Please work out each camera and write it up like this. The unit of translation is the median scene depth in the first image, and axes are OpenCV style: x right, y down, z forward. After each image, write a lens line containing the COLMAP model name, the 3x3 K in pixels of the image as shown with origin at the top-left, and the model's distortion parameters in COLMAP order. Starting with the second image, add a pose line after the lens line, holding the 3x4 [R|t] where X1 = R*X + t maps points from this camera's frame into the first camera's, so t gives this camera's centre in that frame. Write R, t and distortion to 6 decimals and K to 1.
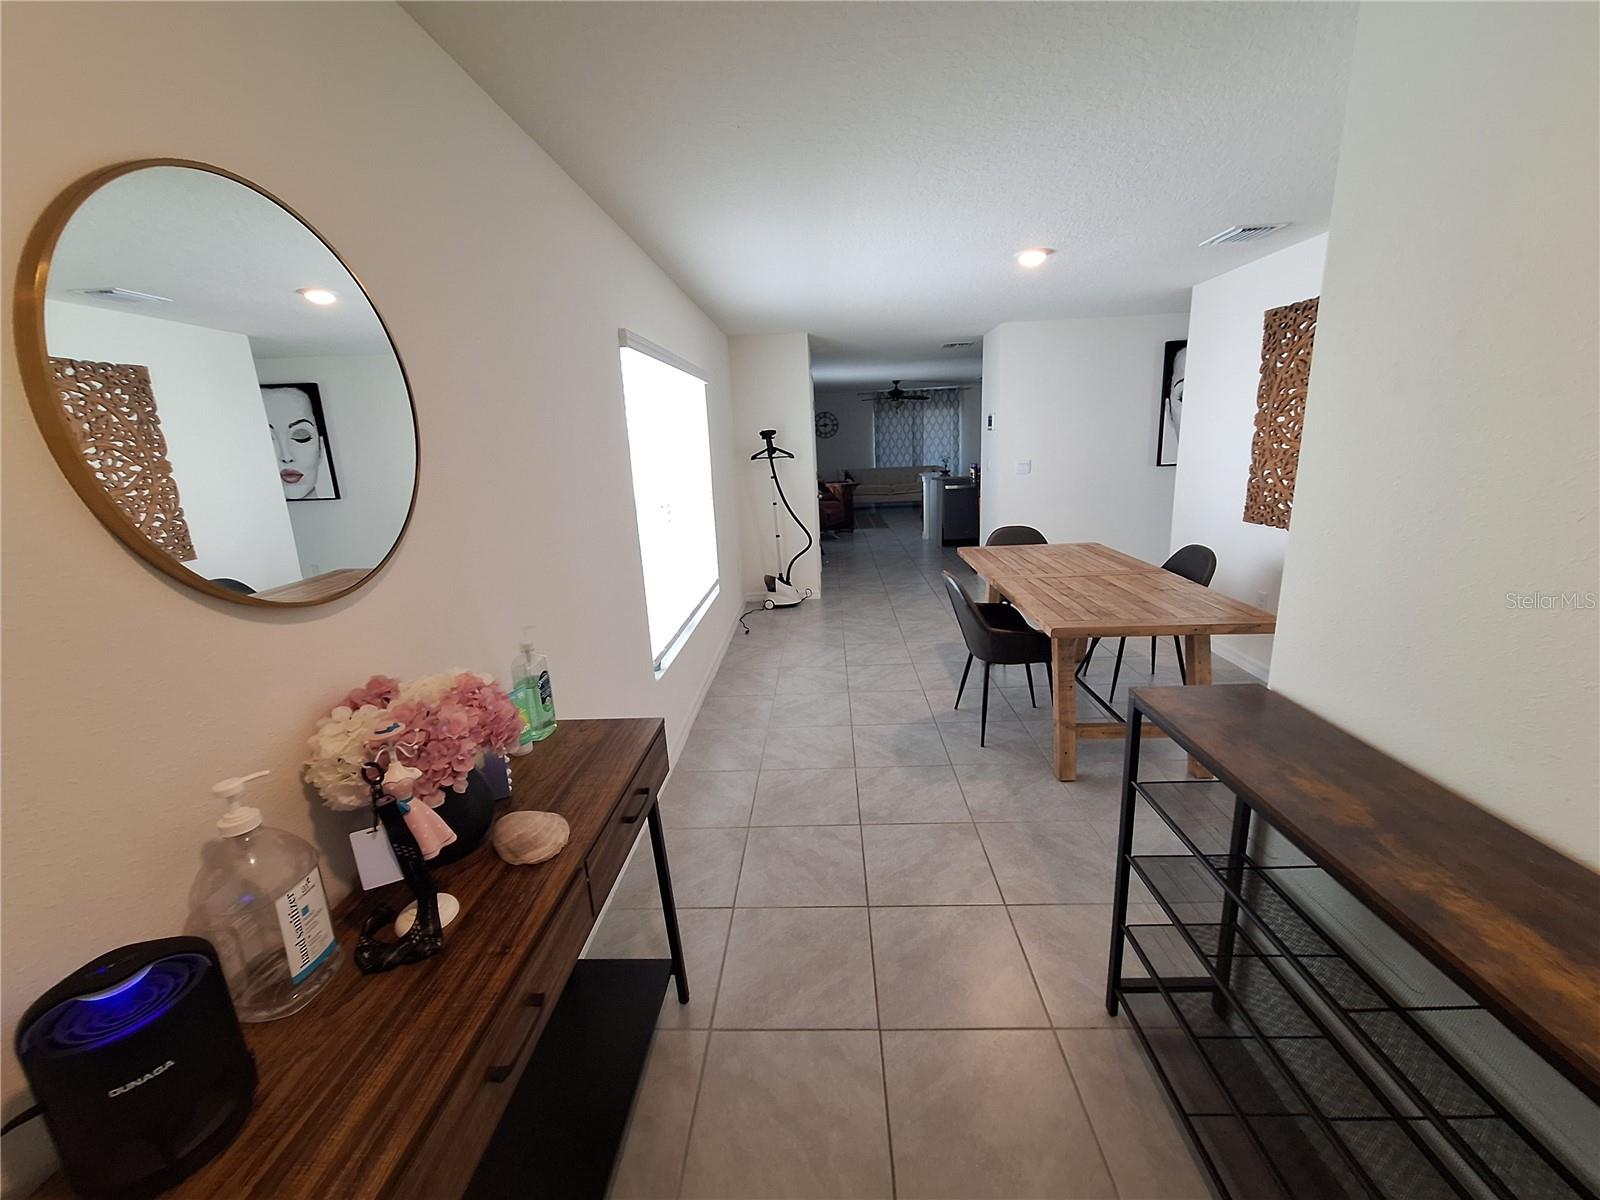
lens RADIAL K [[644.3, 0, 800.0], [0, 644.3, 600.0], [0, 0, 1]] dist [-0.000107, -0.000003]
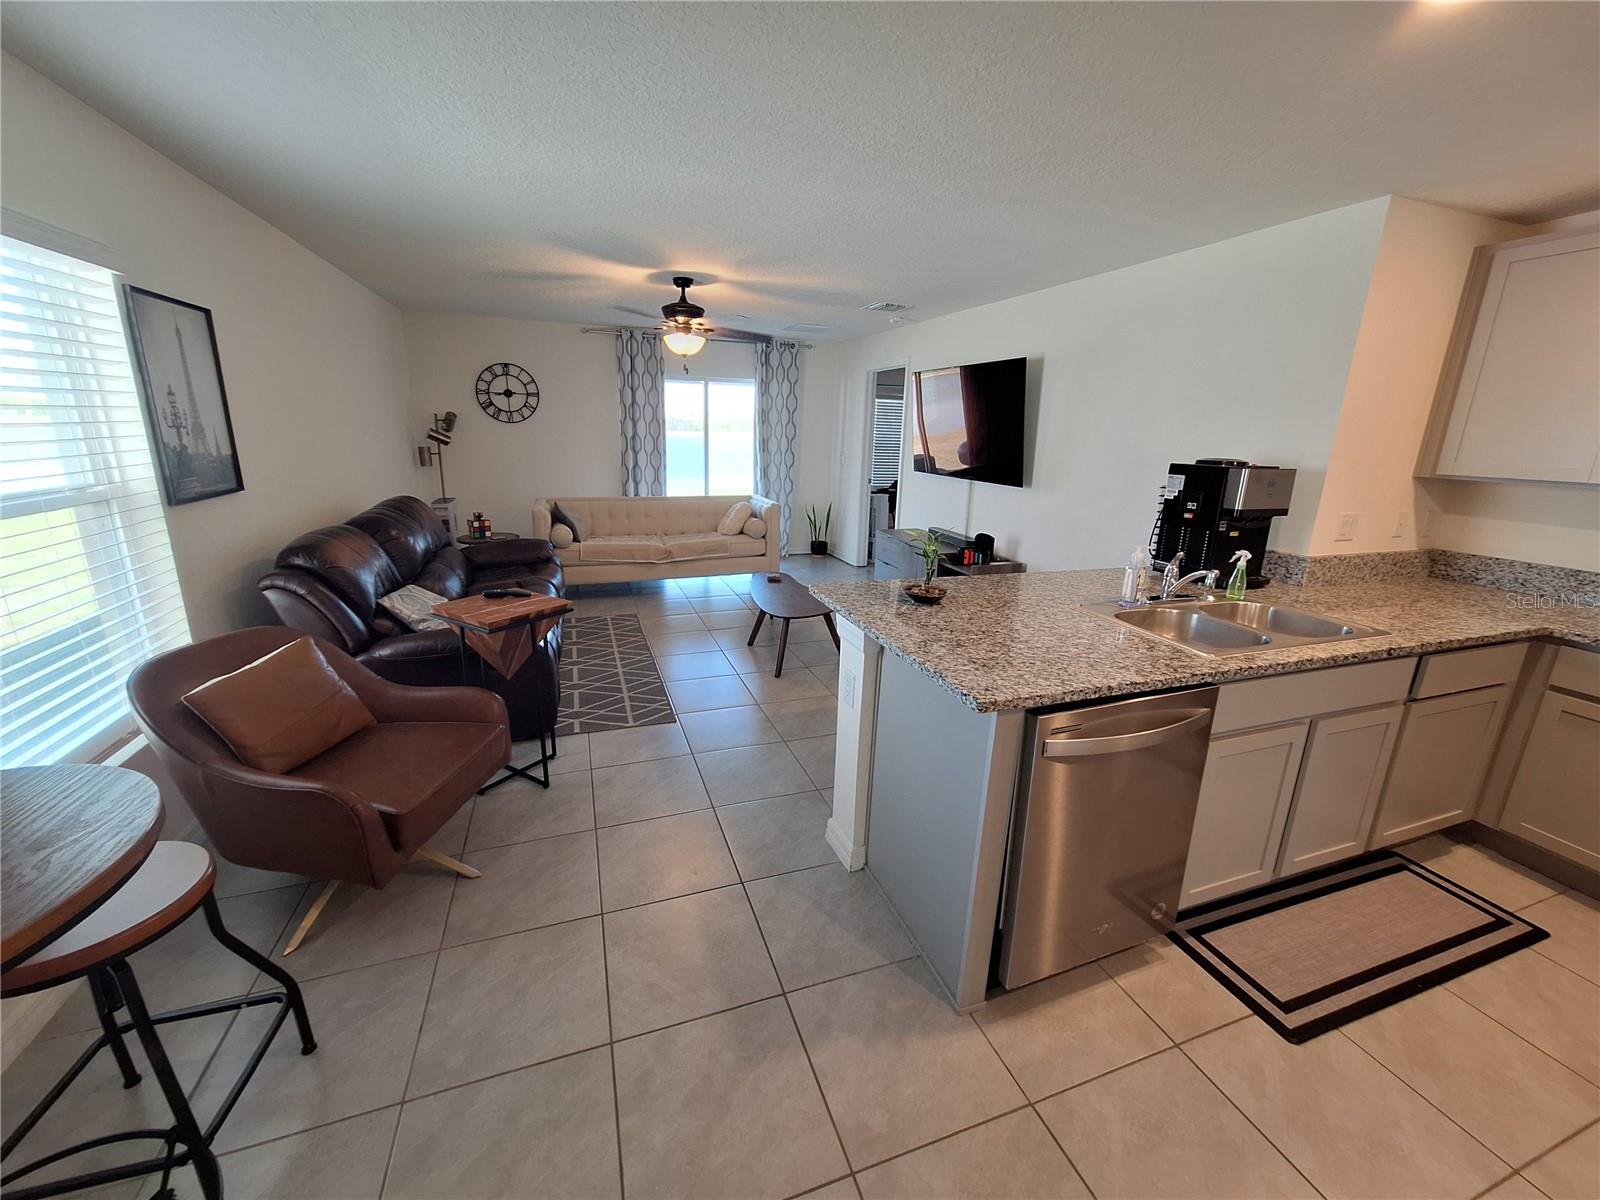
lens RADIAL K [[644.3, 0, 800.0], [0, 644.3, 600.0], [0, 0, 1]] dist [-0.000107, -0.000003]
pose [[0.928860, -0.030163, 0.369200, 0.060518], [0.021662, 0.999397, 0.027150, -0.141601], [-0.369796, -0.017221, 0.928953, 0.528725]]
